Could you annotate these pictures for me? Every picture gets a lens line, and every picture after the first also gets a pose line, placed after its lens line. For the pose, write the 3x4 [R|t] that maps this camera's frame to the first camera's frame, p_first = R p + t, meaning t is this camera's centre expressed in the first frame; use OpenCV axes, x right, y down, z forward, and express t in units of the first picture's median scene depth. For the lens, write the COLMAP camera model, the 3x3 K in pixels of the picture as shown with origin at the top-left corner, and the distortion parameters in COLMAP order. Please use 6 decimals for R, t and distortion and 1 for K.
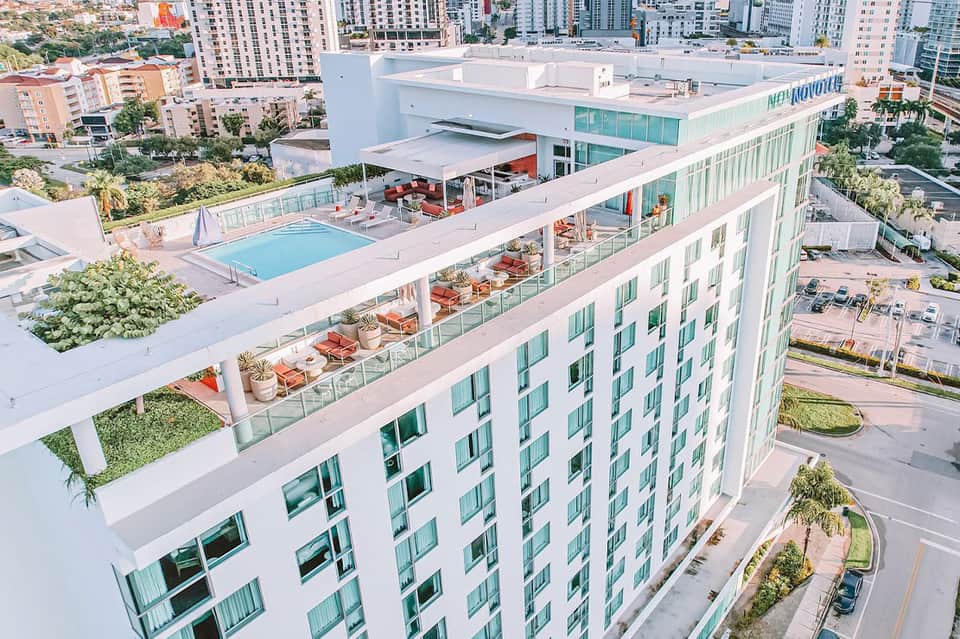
lens RADIAL K [[702.5, 0, 480.0], [0, 702.5, 319.5], [0, 0, 1]] dist [-0.003411, -0.028326]
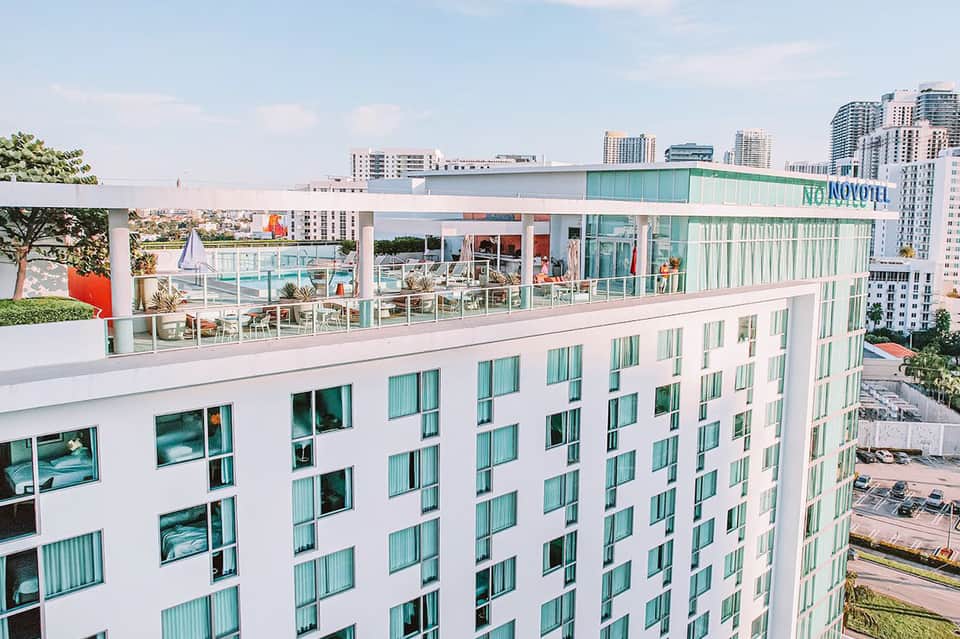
lens RADIAL K [[726.2, 0, 453.7], [0, 726.2, 316.5], [0, 0, 1]] dist [0.007123, -0.019155]
pose [[0.987648, 0.079746, -0.134879, 0.098851], [-0.115222, 0.952983, -0.280263, 0.170920], [0.106187, 0.292342, 0.950400, 0.085867]]
